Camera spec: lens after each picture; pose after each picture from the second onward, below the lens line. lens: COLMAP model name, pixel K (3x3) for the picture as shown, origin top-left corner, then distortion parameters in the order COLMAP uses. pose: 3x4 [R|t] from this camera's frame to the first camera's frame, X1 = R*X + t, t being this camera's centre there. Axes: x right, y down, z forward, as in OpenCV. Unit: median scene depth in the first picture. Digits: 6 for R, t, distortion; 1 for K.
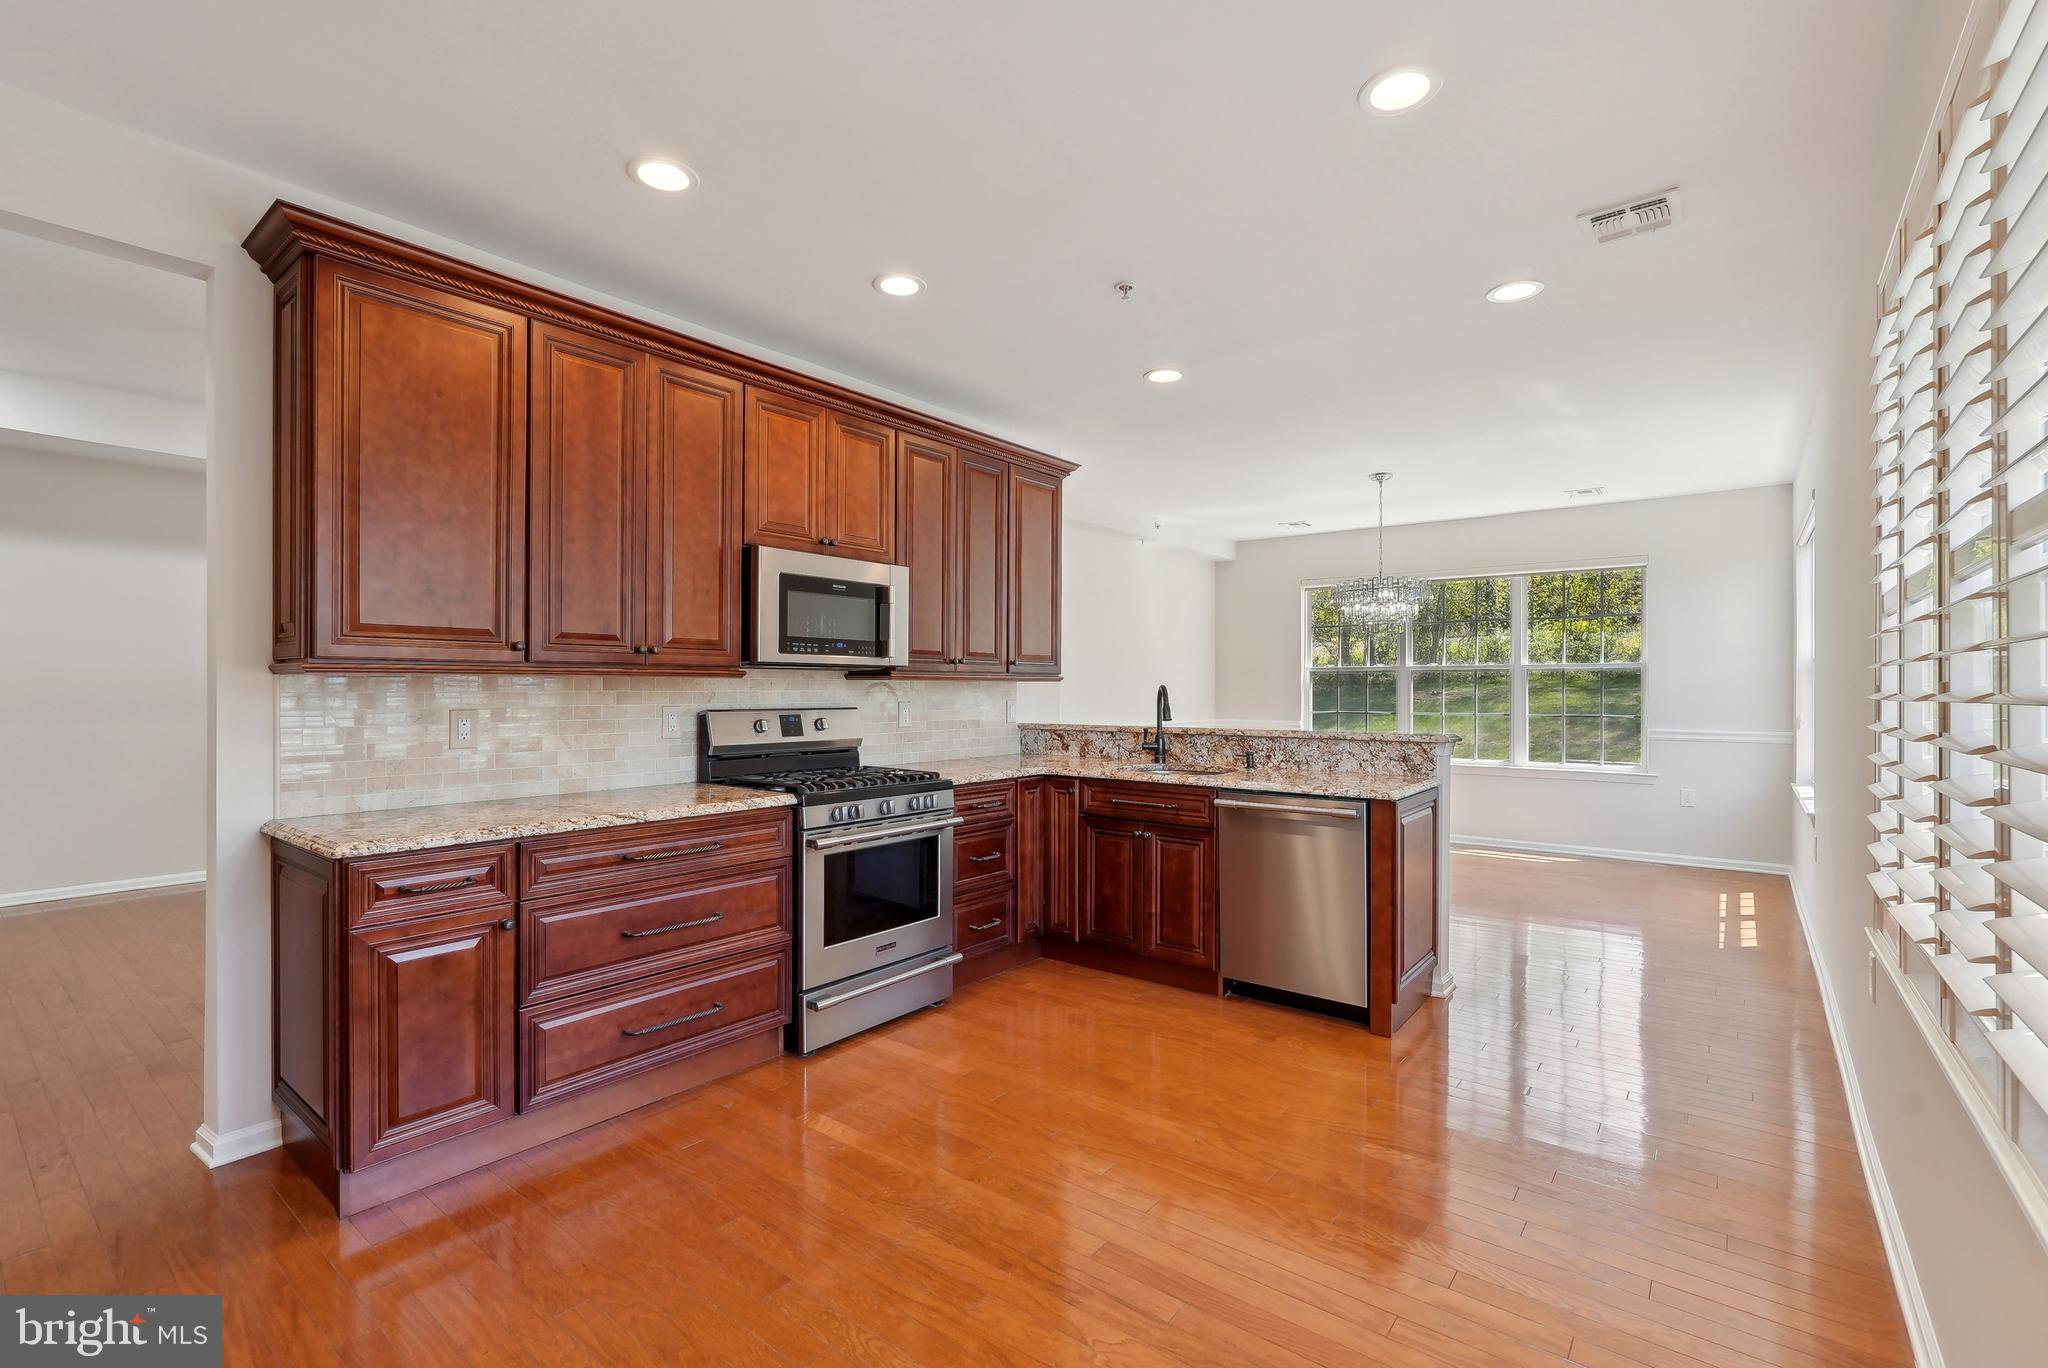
lens RADIAL K [[912.4, 0, 1025.9], [0, 912.4, 689.1], [0, 0, 1]] dist [-0.013724, 0.000327]
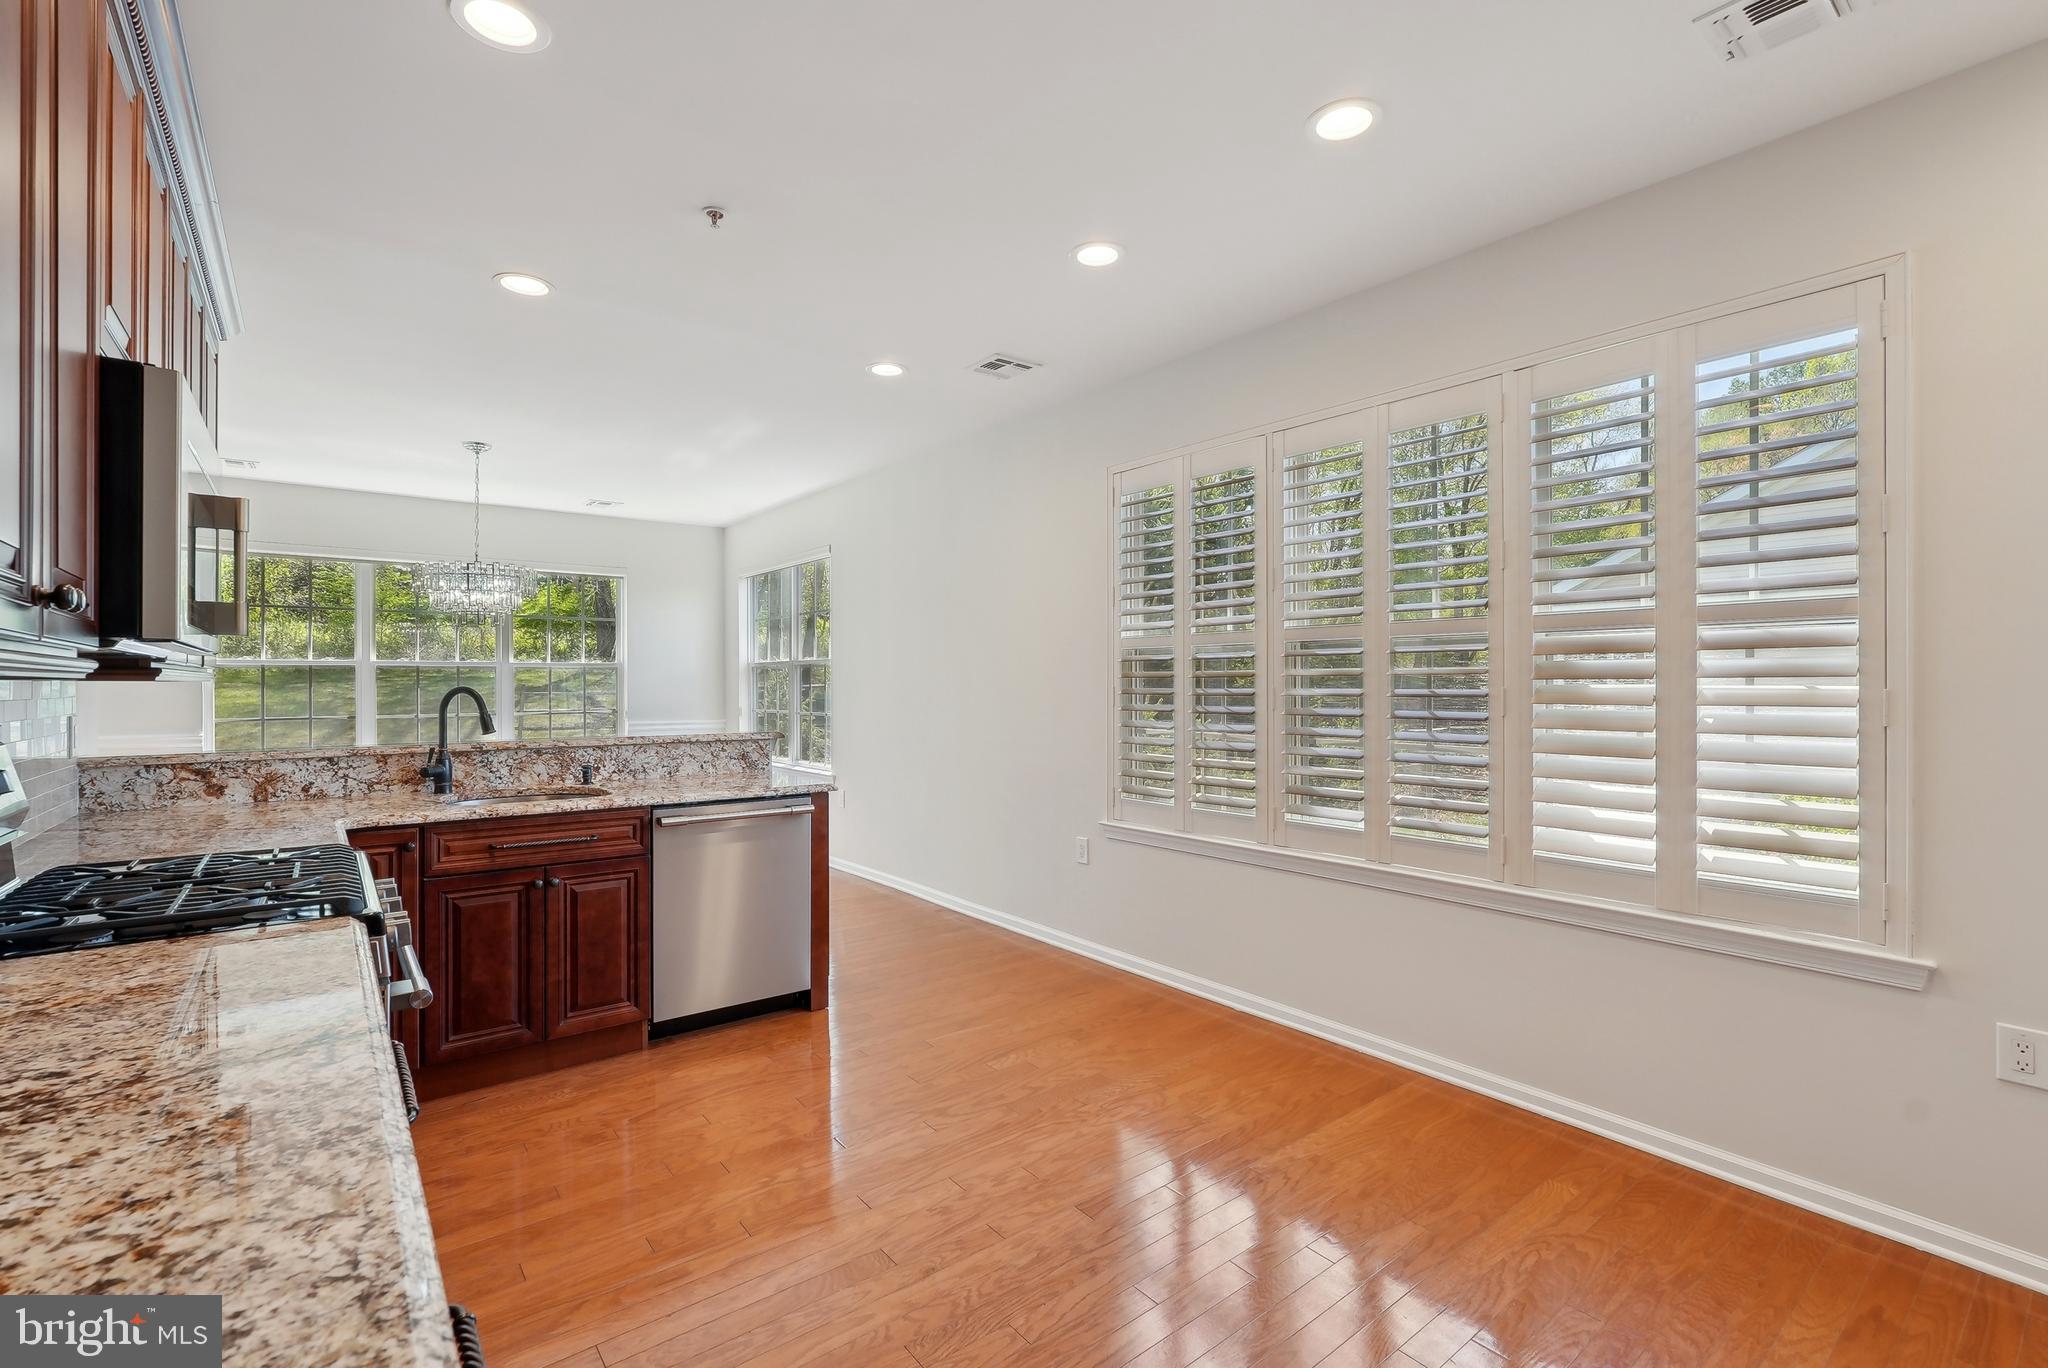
lens RADIAL K [[916.0, 0, 1024.0], [0, 916.0, 684.0], [0, 0, 1]] dist [-0.000008, 0.000587]
pose [[0.233540, -0.001710, 0.972346, -0.545275], [0.002723, 0.999996, 0.001105, -0.007357], [-0.972343, 0.002389, 0.233544, 0.445322]]
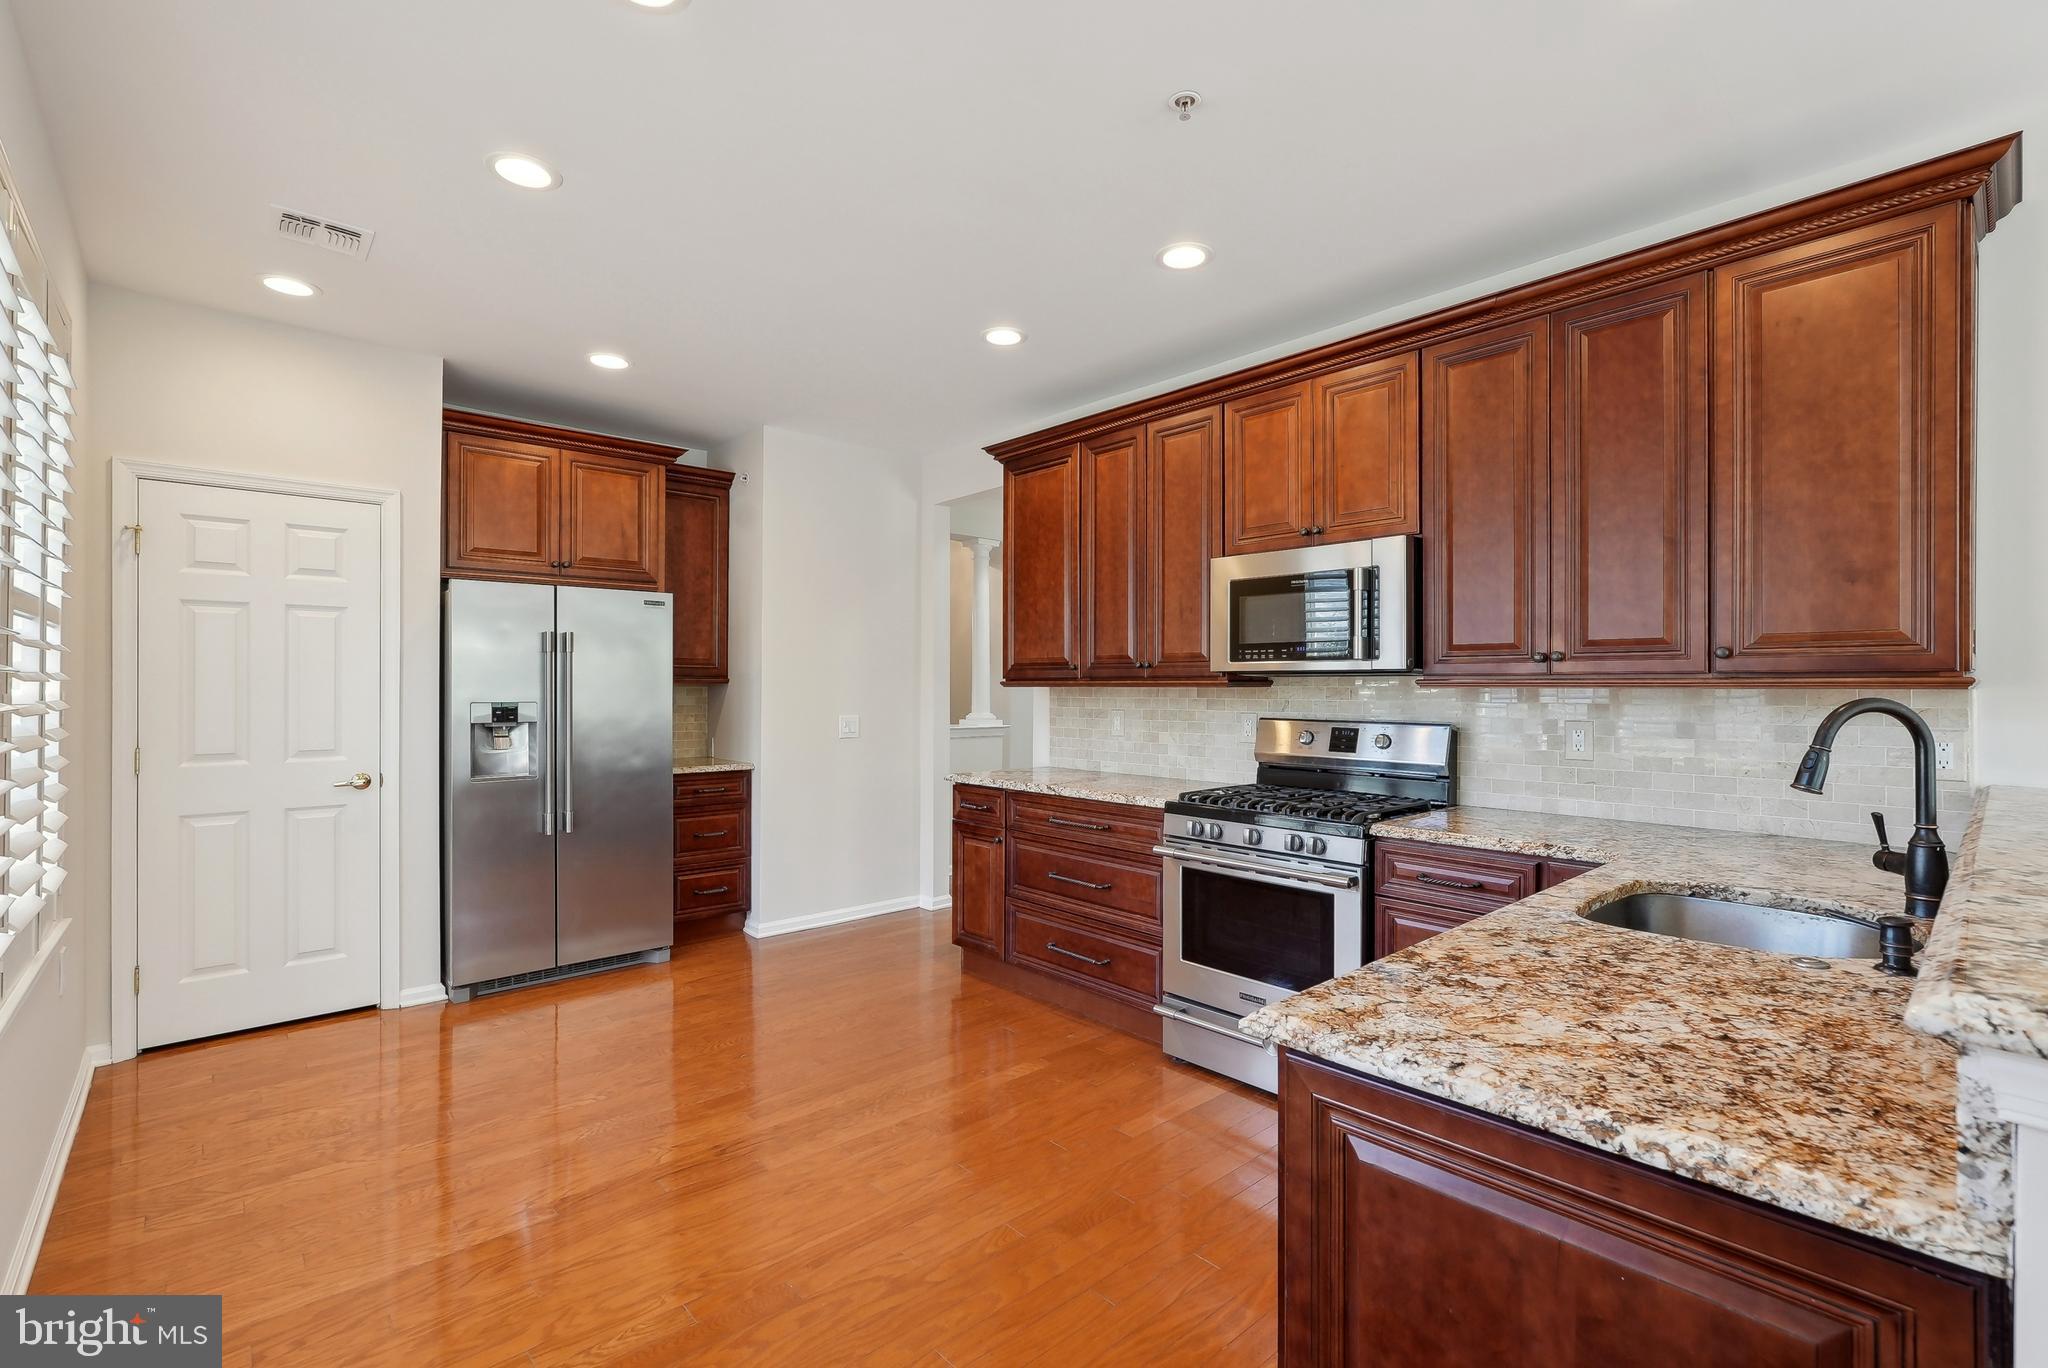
lens RADIAL K [[912.4, 0, 1025.9], [0, 912.4, 689.1], [0, 0, 1]] dist [-0.013724, 0.000327]
pose [[-0.174500, -0.008528, -0.984620, 0.662590], [-0.011751, 0.999909, -0.006578, -0.000370], [0.984587, 0.010423, -0.174584, 0.851952]]
